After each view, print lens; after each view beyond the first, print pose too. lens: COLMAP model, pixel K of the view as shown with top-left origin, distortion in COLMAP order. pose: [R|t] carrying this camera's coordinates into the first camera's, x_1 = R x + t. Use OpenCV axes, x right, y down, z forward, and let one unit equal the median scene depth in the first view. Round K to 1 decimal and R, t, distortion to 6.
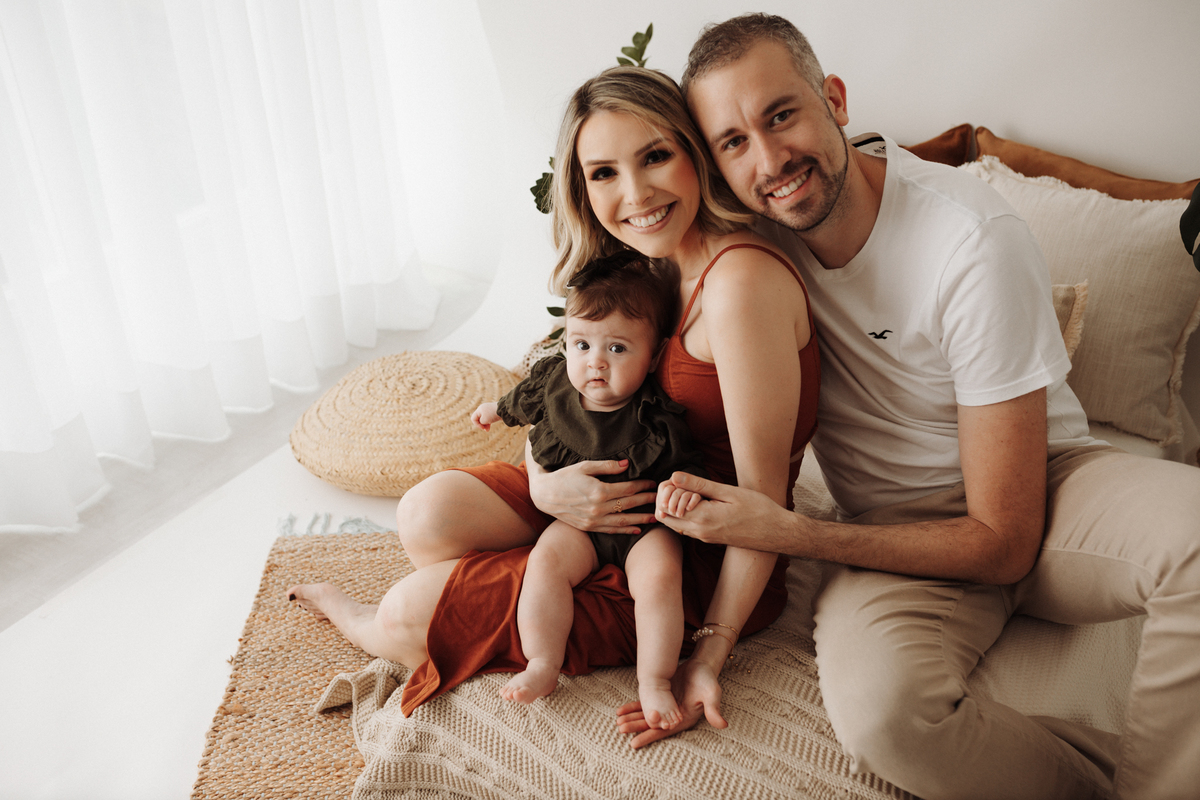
lens RADIAL K [[1167.1, 0, 603.0], [0, 1167.1, 392.9], [0, 0, 1]] dist [-0.014950, 0.000000]
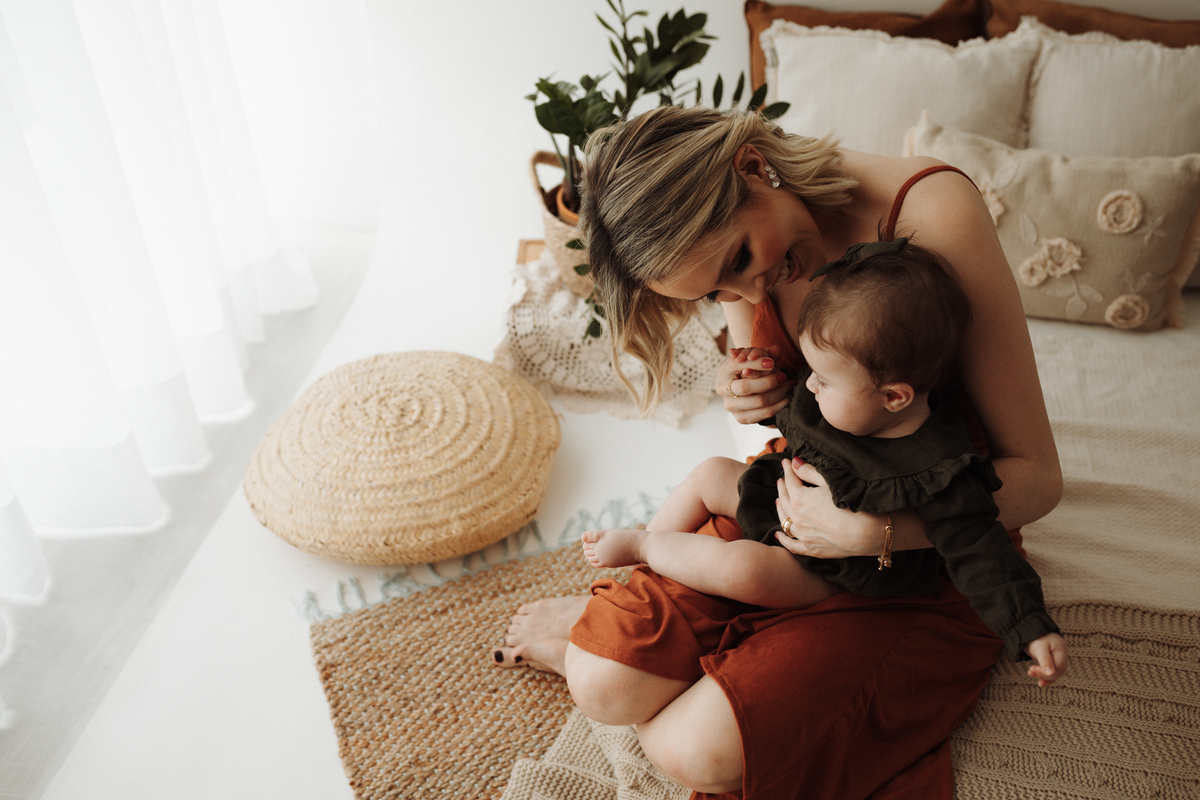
lens RADIAL K [[1167.1, 0, 606.2], [0, 1167.1, 395.6], [0, 0, 1]] dist [-0.014950, 0.000000]
pose [[0.934141, -0.207968, 0.290053, -0.299085], [0.171486, 0.974268, 0.146267, -0.107659], [-0.313008, -0.086894, 0.945767, 0.233954]]
